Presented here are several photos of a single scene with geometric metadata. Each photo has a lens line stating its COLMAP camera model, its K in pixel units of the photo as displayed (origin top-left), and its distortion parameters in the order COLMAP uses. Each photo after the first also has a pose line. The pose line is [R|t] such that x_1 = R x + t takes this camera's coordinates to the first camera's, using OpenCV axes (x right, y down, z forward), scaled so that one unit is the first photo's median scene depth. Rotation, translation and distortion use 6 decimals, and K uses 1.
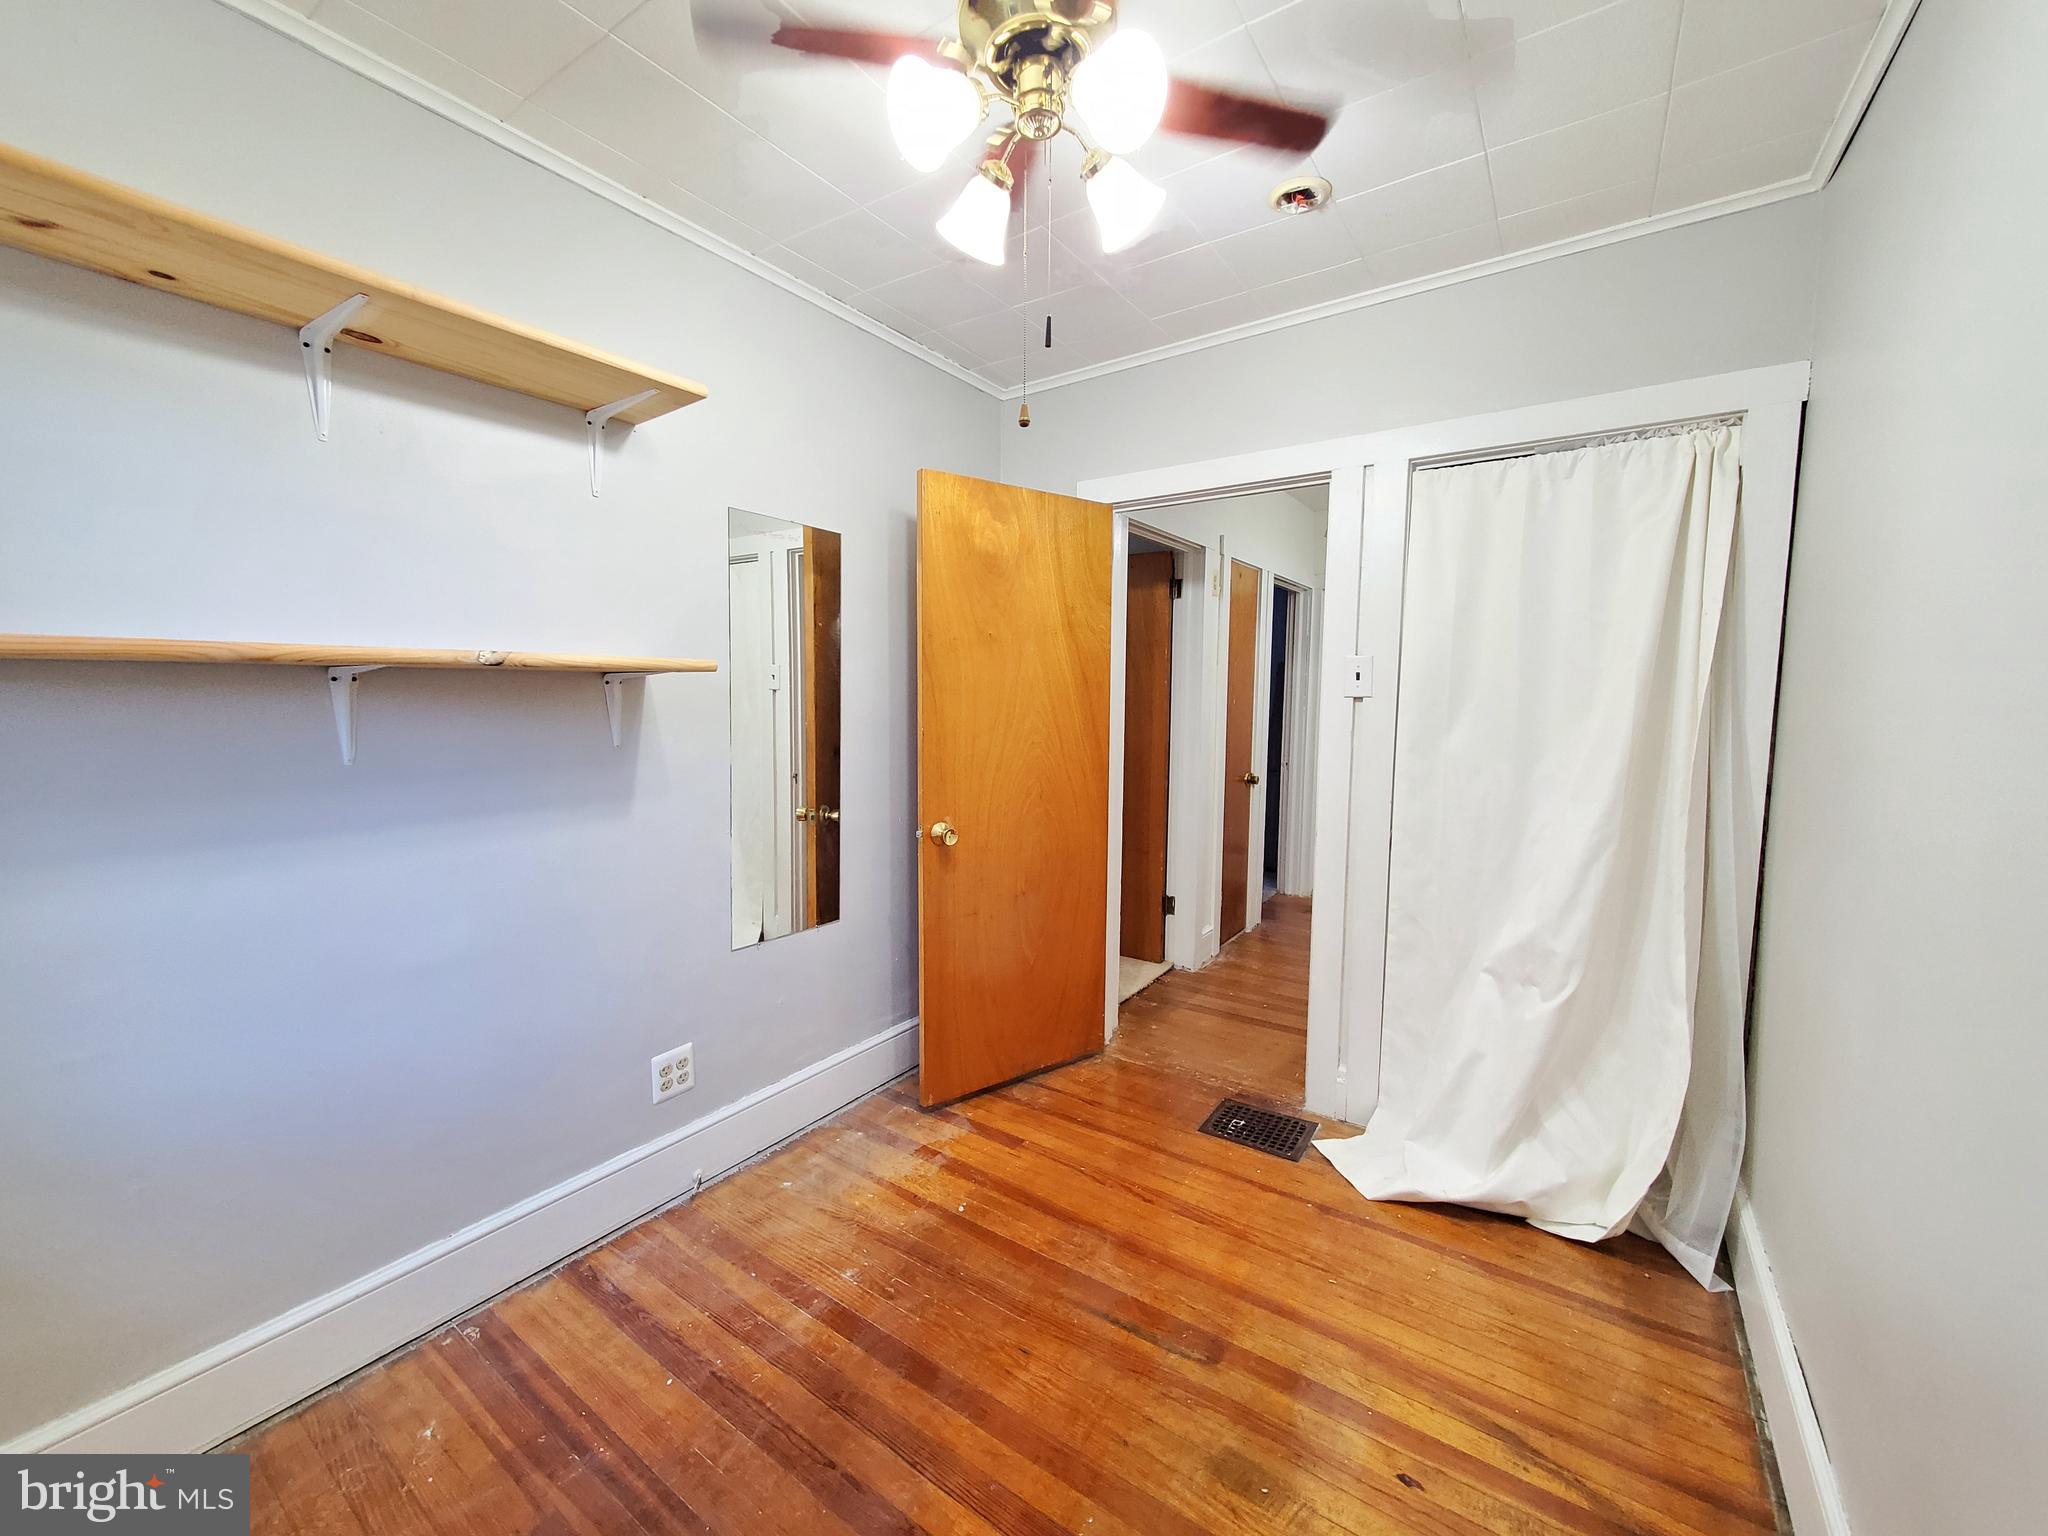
lens RADIAL K [[810.4, 0, 1011.7], [0, 810.4, 761.2], [0, 0, 1]] dist [-0.000277, -0.001099]
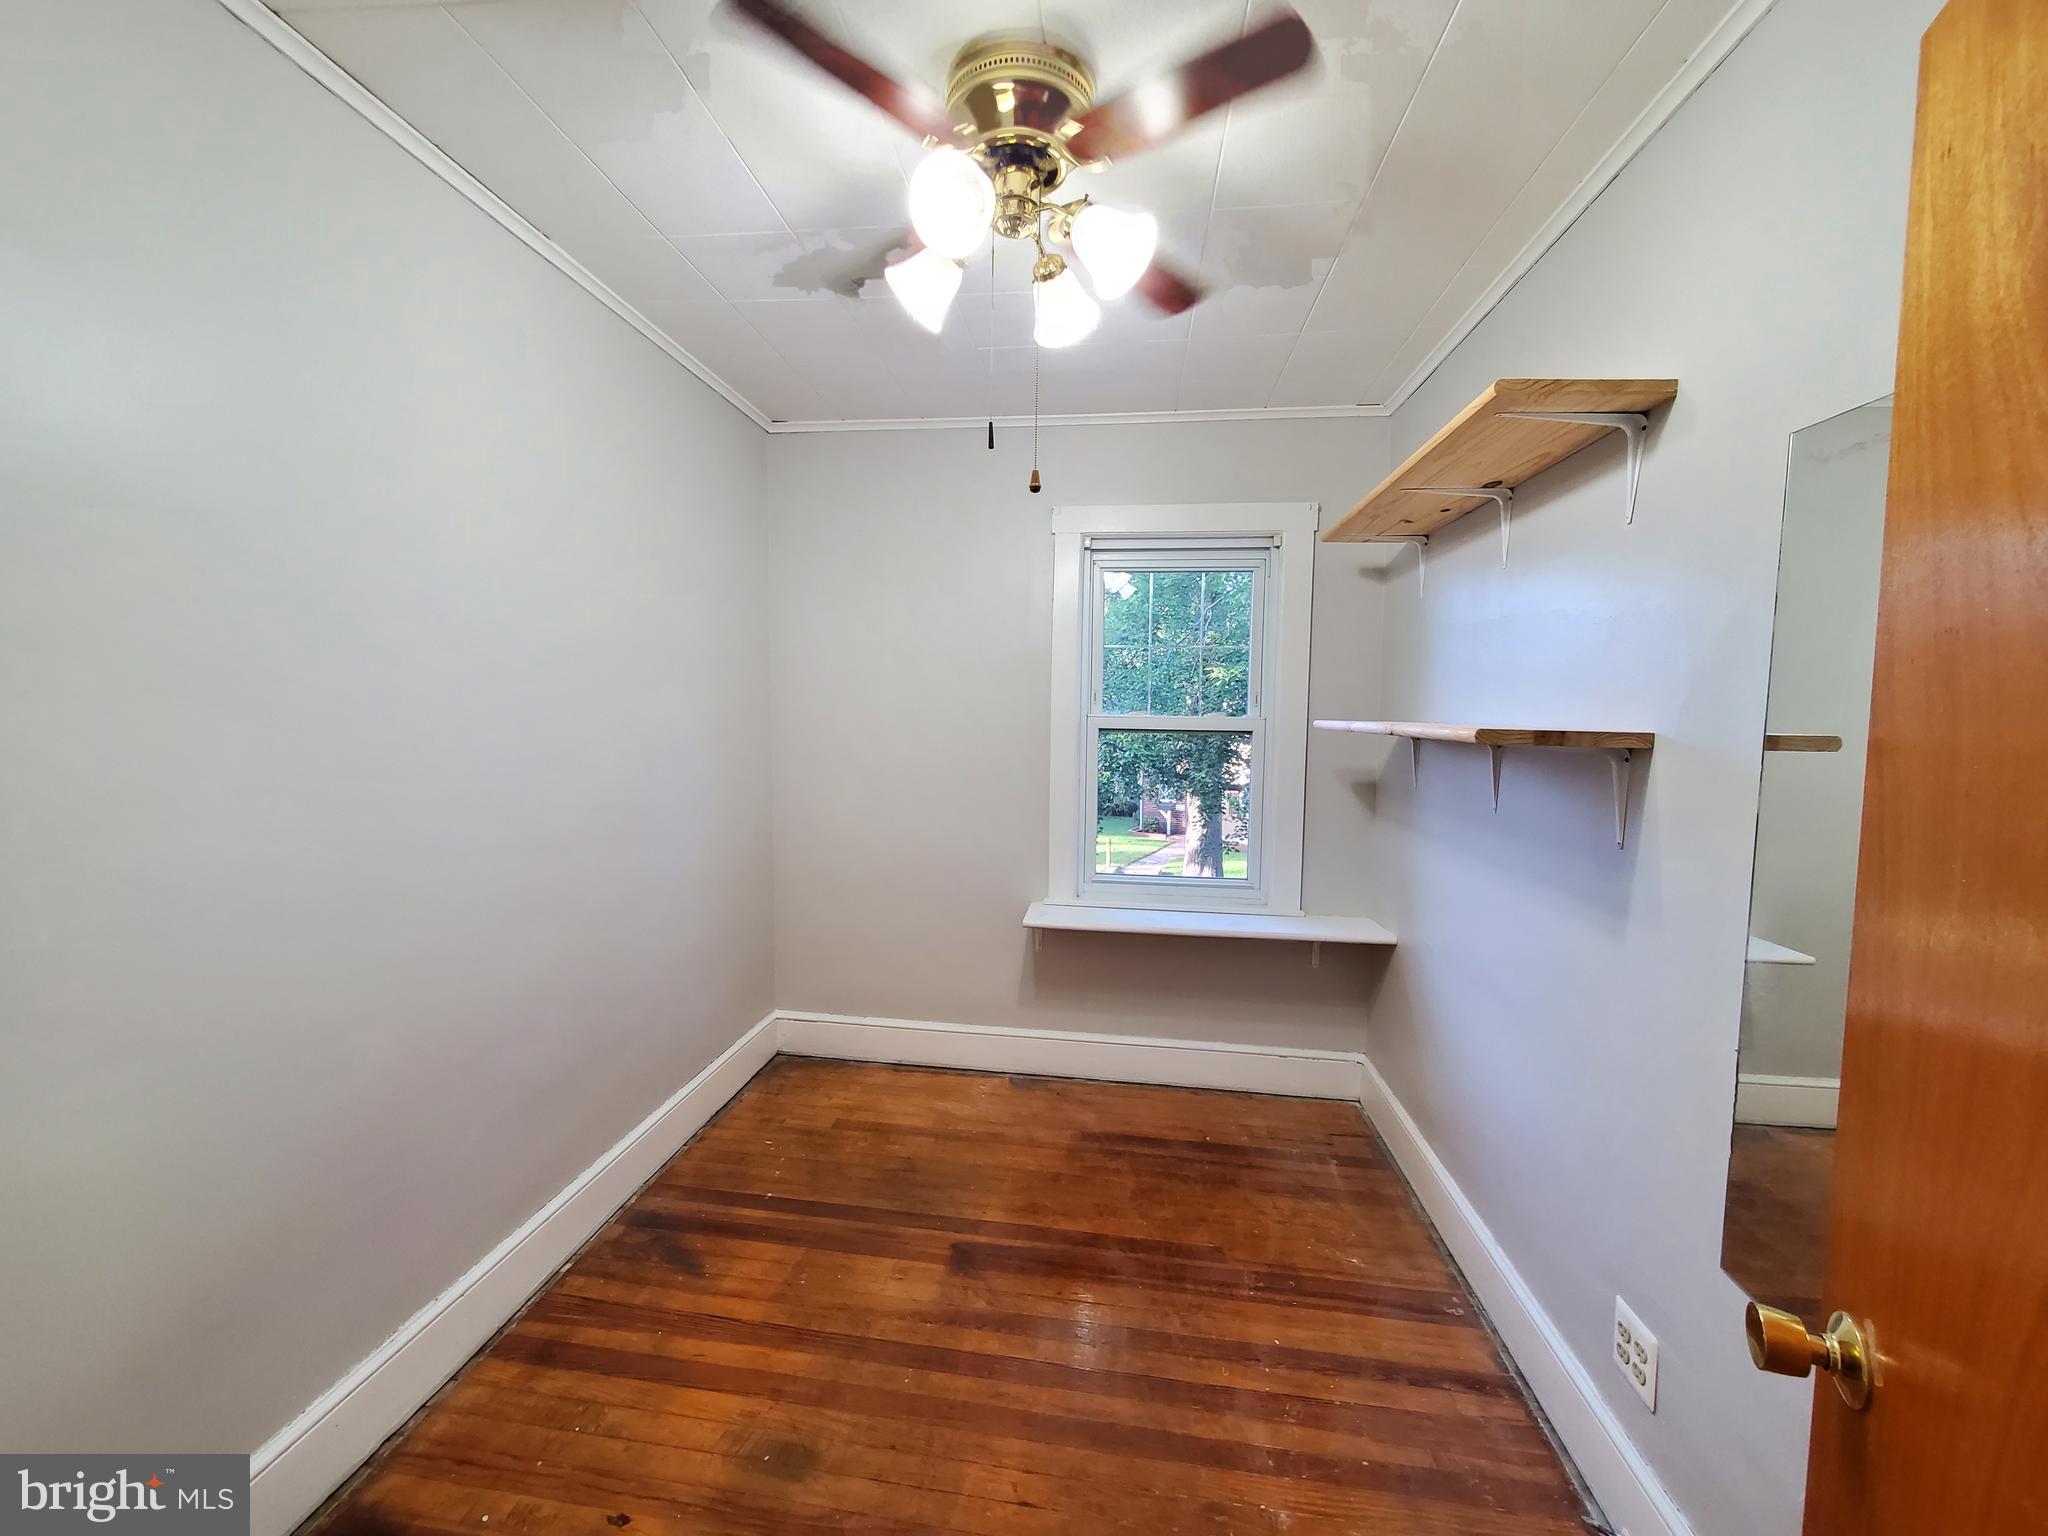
lens RADIAL K [[810.4, 0, 1011.2], [0, 810.4, 761.3], [0, 0, 1]] dist [-0.000277, -0.001099]
pose [[-0.888206, 0.005094, -0.459418, 0.440708], [-0.066261, 0.988065, 0.139060, -0.194081], [0.454643, 0.153955, -0.877267, 1.682285]]
